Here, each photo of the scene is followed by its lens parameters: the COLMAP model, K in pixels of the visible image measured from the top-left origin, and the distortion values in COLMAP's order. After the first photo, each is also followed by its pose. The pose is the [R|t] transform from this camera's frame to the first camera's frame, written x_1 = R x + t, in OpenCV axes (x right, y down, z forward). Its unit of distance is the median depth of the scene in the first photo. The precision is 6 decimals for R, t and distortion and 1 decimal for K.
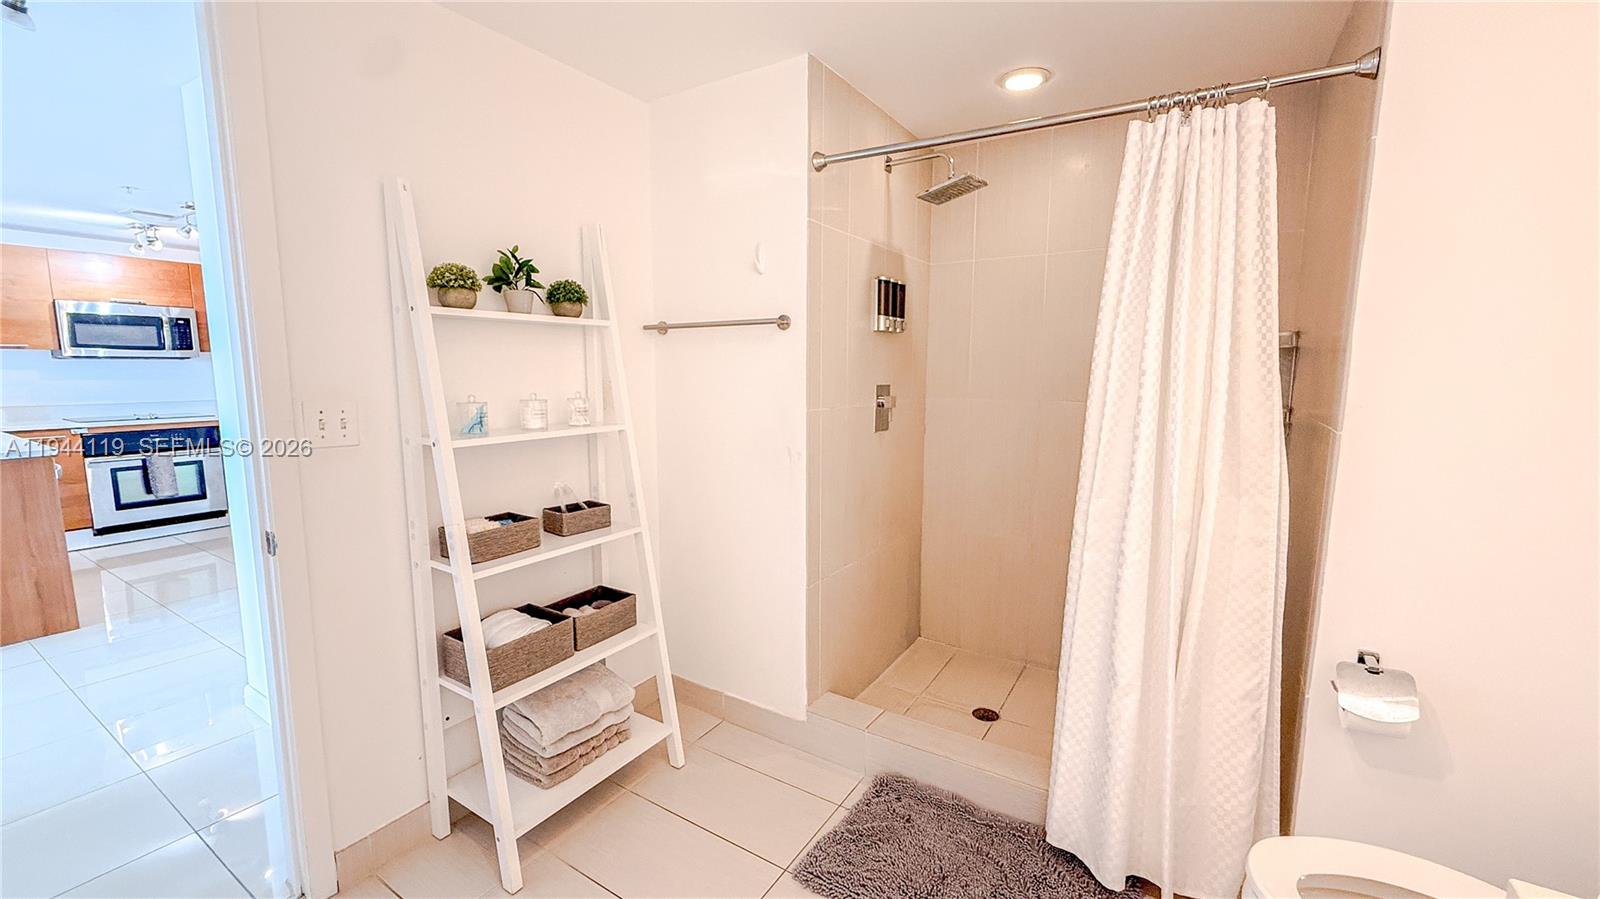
lens RADIAL K [[637.5, 0, 787.3], [0, 637.5, 449.2], [0, 0, 1]] dist [0.000809, -0.000205]
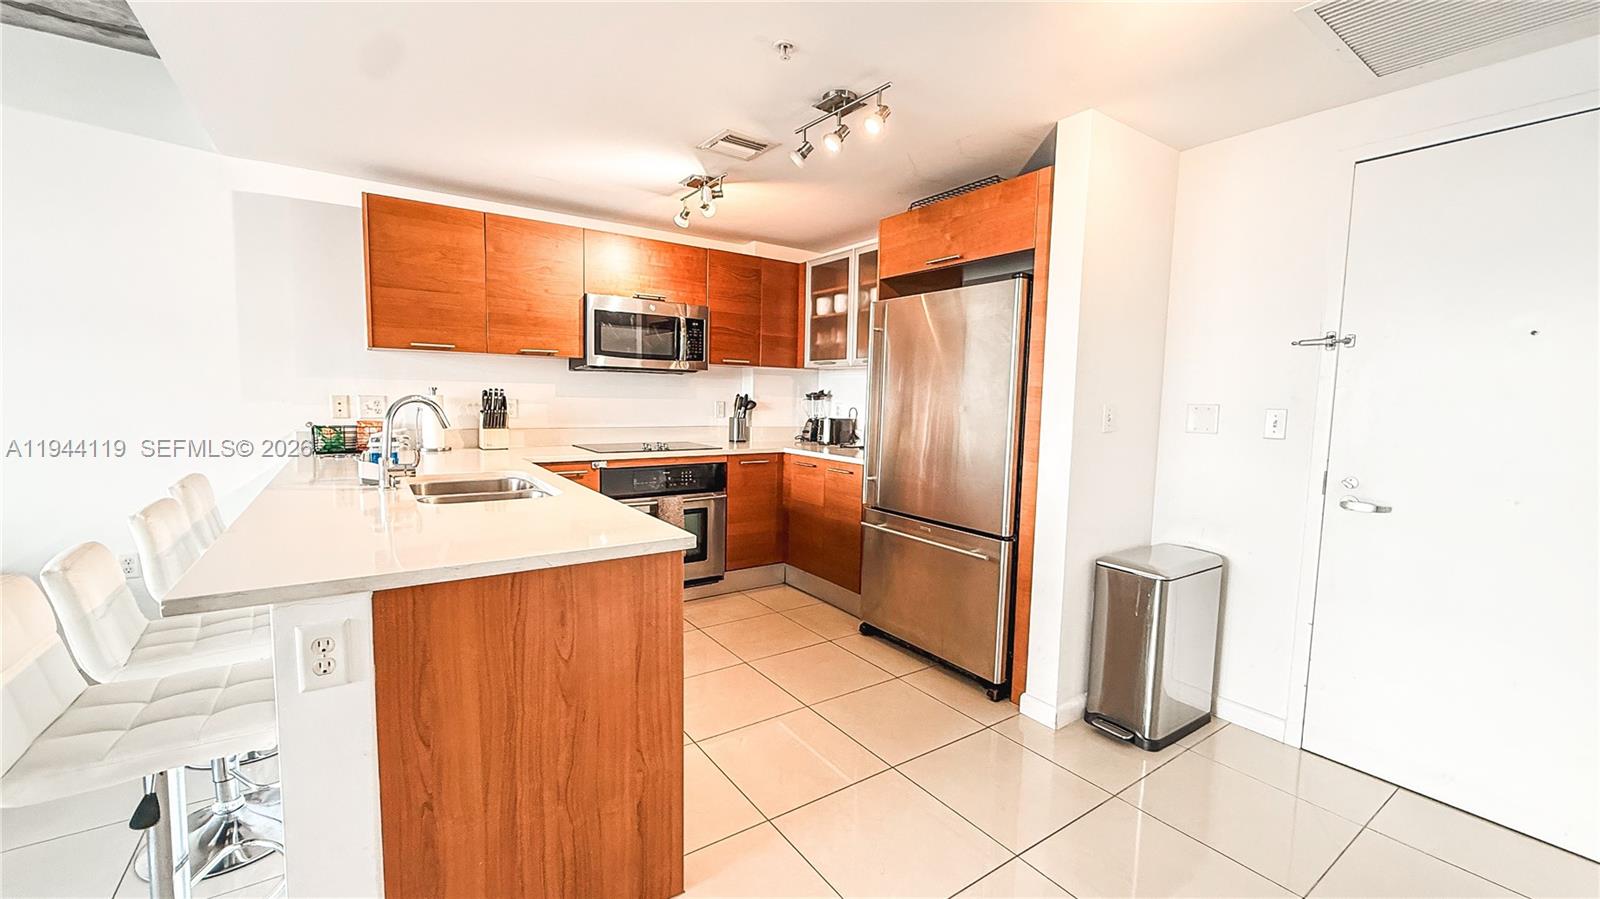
lens RADIAL K [[637.5, 0, 796.7], [0, 637.5, 449.7], [0, 0, 1]] dist [0.000809, -0.000205]
pose [[0.922324, 0.048069, -0.383416, -0.568498], [-0.066203, 0.997219, -0.034232, -0.033423], [0.380704, 0.056956, 0.922941, 0.370290]]
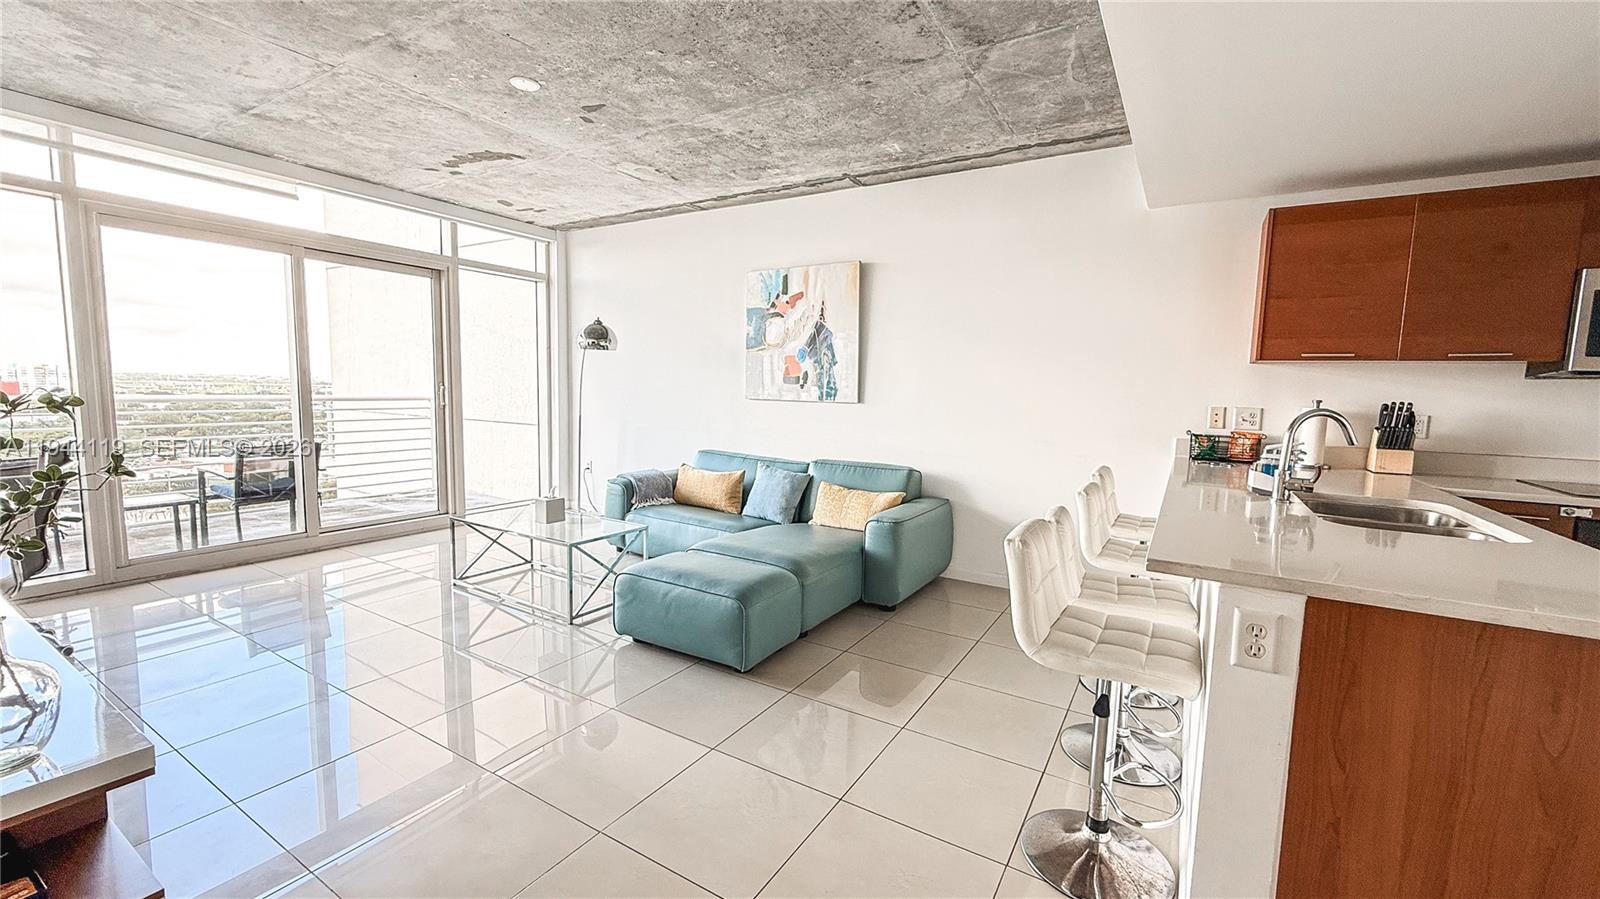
lens RADIAL K [[637.5, 0, 796.1], [0, 637.5, 450.6], [0, 0, 1]] dist [0.000809, -0.000205]
pose [[0.021555, 0.096096, -0.995139, -0.564985], [-0.152938, 0.983972, 0.091705, -0.026789], [0.988001, 0.150218, 0.035906, 0.318203]]
